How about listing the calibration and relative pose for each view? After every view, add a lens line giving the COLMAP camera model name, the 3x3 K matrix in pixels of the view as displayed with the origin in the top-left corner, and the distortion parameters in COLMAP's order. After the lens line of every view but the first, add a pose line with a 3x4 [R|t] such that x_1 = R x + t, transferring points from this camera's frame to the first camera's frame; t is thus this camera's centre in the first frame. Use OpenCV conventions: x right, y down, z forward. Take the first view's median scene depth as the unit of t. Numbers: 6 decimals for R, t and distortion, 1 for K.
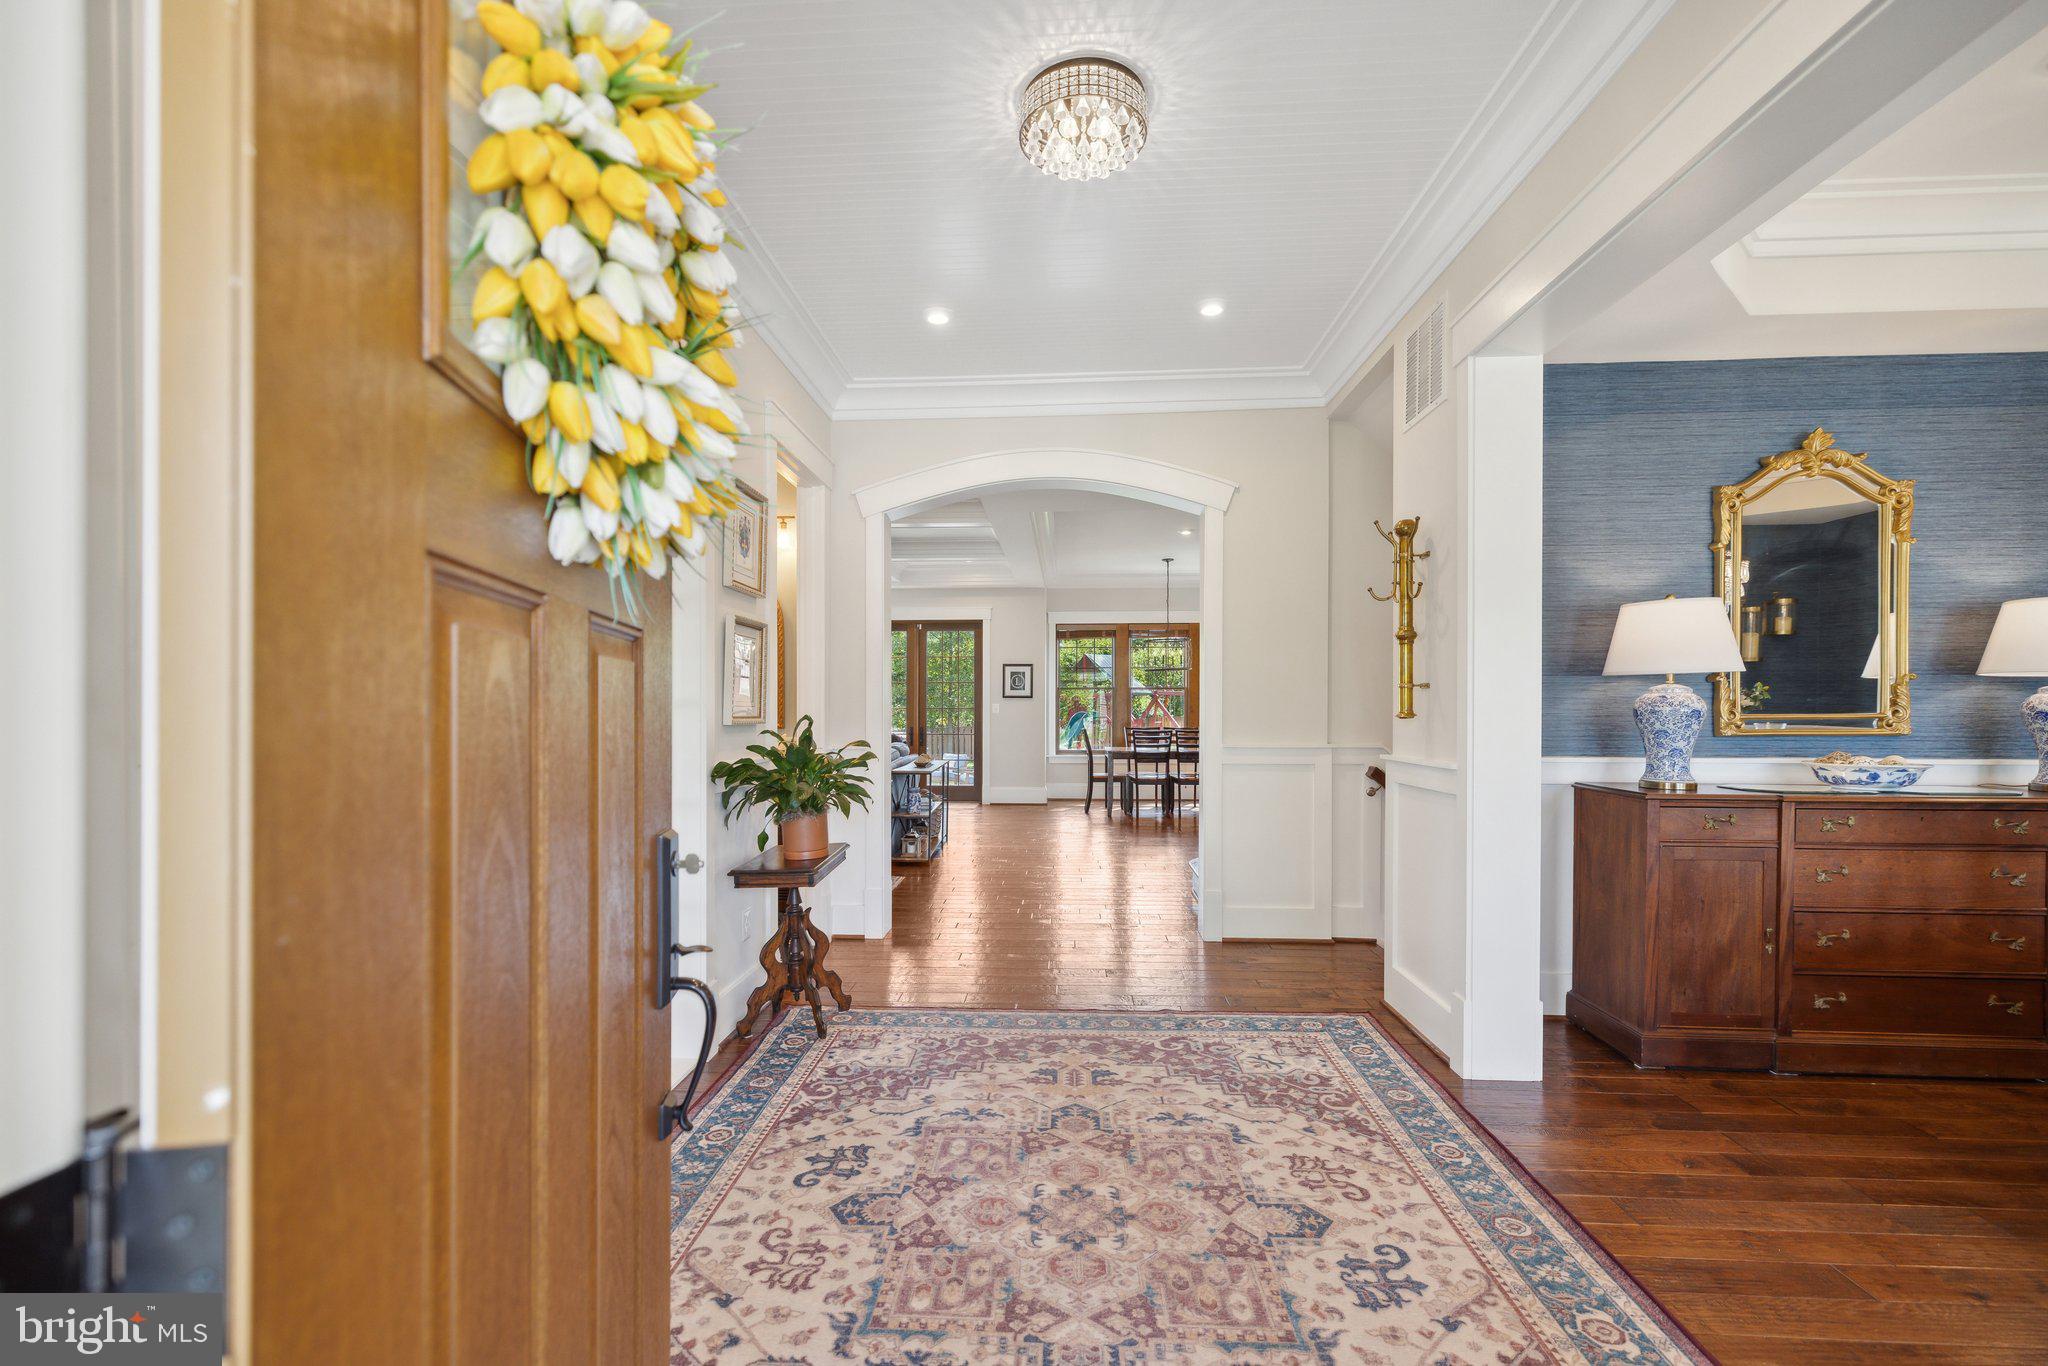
lens RADIAL K [[882.5, 0, 1022.1], [0, 882.5, 704.6], [0, 0, 1]] dist [-0.001714, 0.000041]
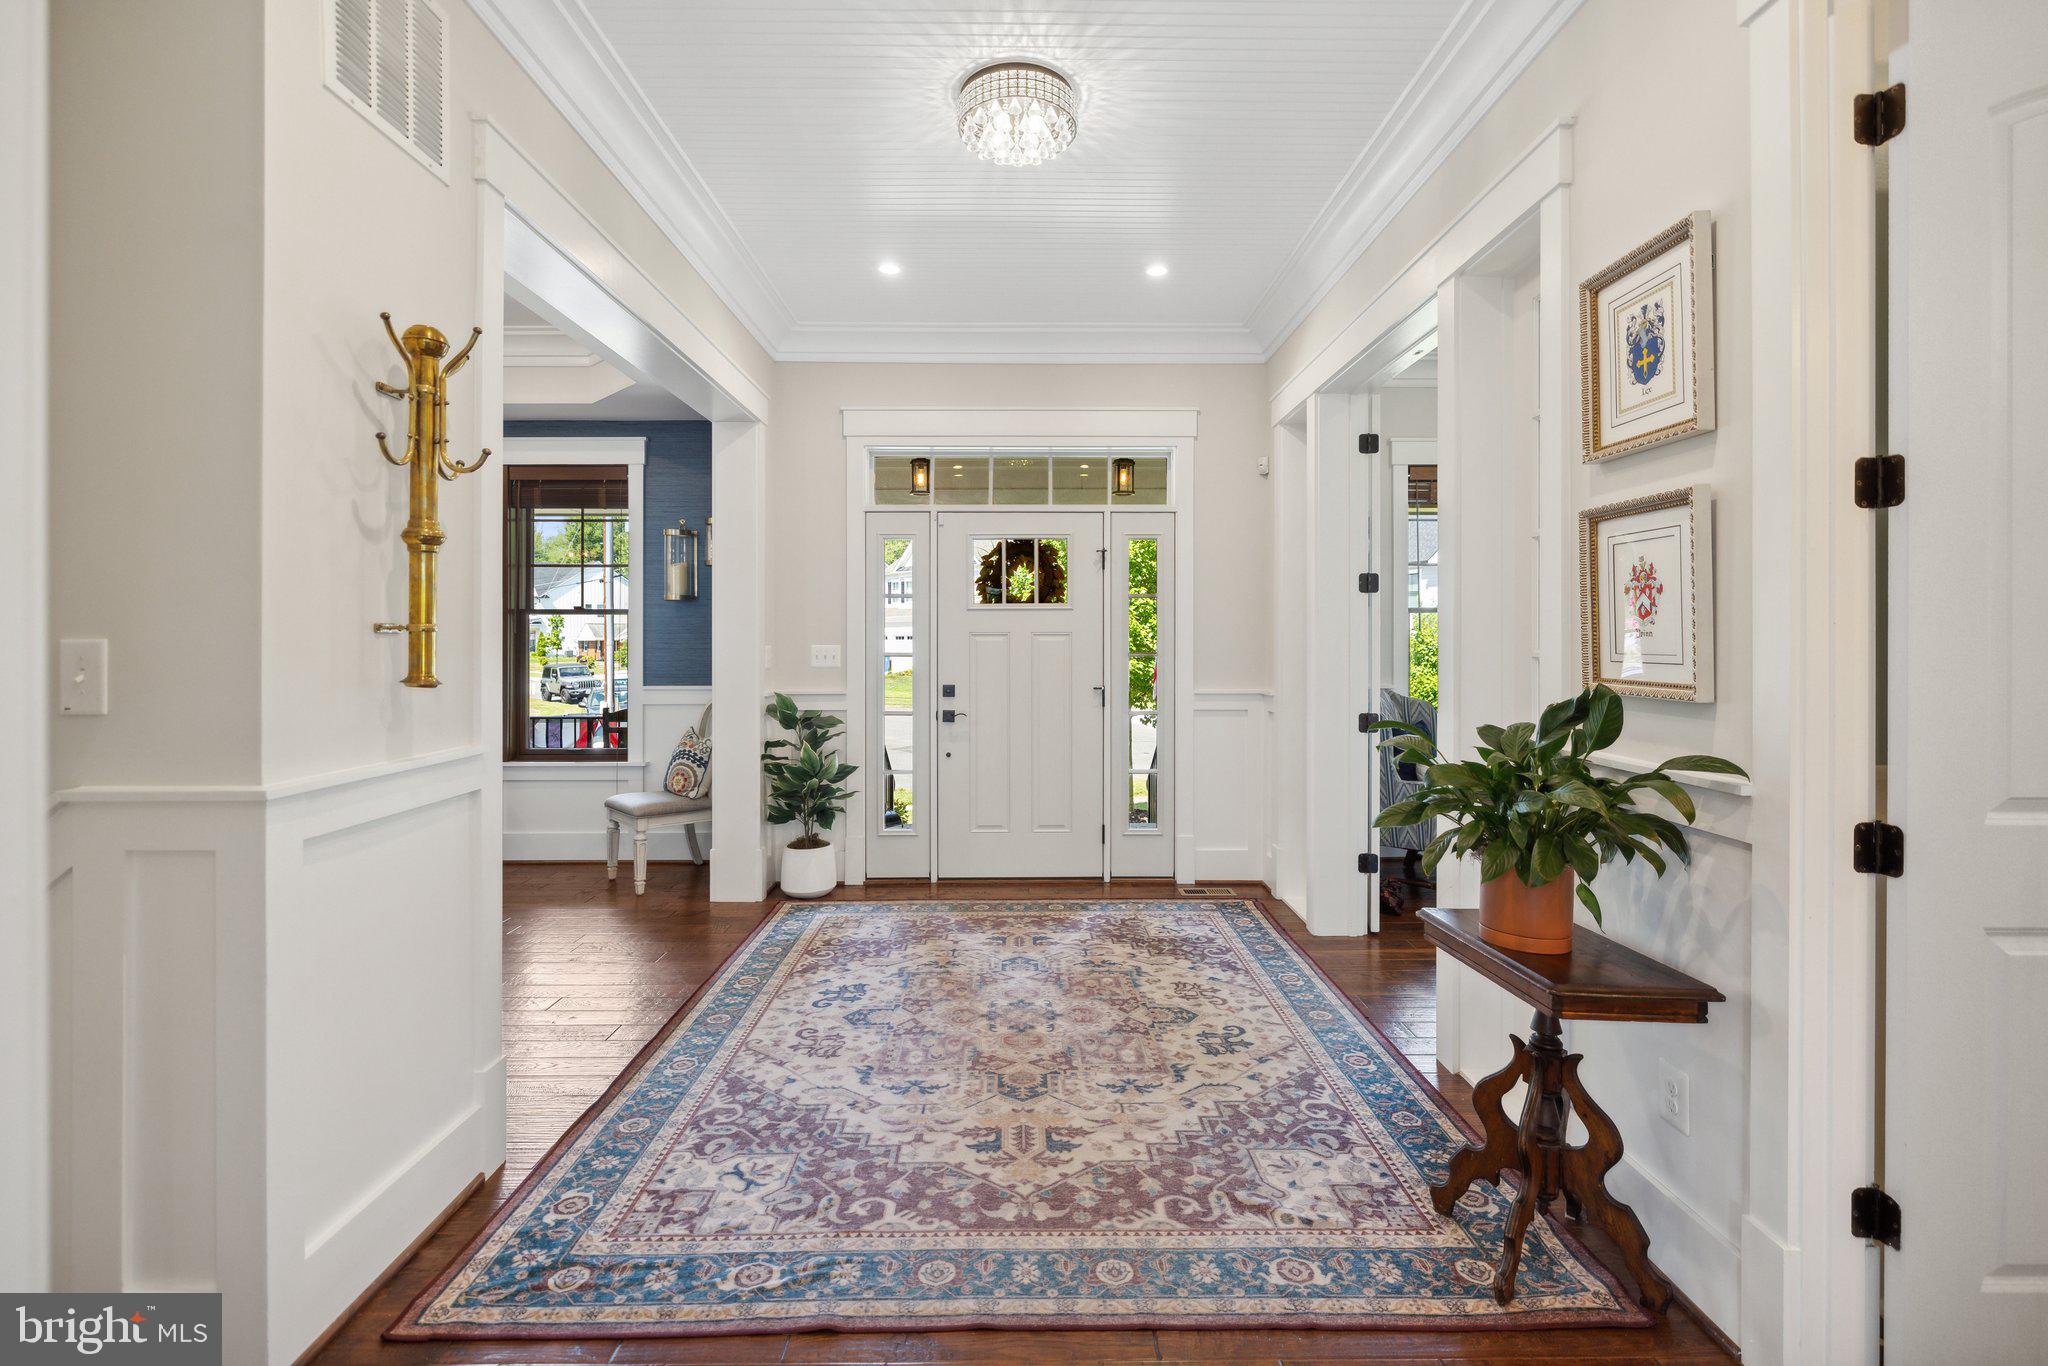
lens RADIAL K [[932.3, 0, 1034.2], [0, 932.3, 644.9], [0, 0, 1]] dist [-0.013000, -0.000133]
pose [[-0.997374, 0.002765, -0.072367, 0.111366], [0.002732, 0.999996, 0.000549, -0.012152], [0.072368, 0.000350, -0.997378, 1.871447]]
